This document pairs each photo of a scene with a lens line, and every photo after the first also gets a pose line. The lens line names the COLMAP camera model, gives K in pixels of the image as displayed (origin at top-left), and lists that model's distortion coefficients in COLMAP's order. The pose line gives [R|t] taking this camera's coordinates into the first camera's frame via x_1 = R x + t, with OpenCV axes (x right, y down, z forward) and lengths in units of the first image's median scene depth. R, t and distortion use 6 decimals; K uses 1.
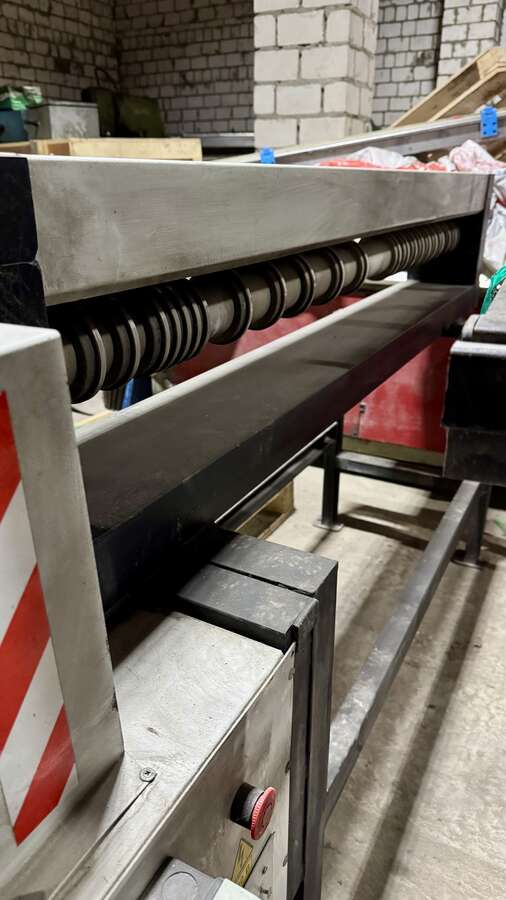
lens RADIAL K [[627.2, 0, 253.0], [0, 627.2, 450.0], [0, 0, 1]] dist [0.039938, -0.039145]
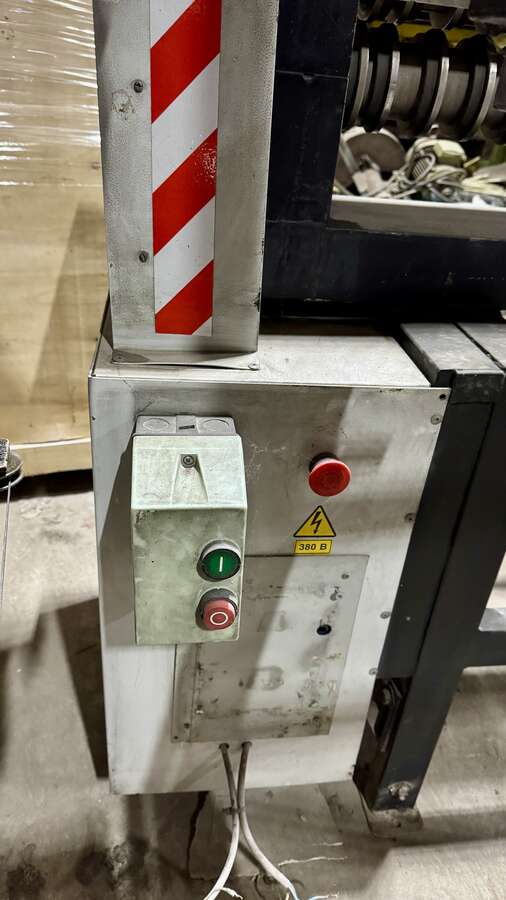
lens RADIAL K [[627.2, 0, 253.0], [0, 627.2, 450.0], [0, 0, 1]] dist [0.039938, -0.039145]
pose [[0.582720, 0.470819, -0.662395, 0.696143], [-0.391477, 0.876904, 0.278899, 0.274655], [0.712168, 0.096793, 0.695304, 0.103347]]
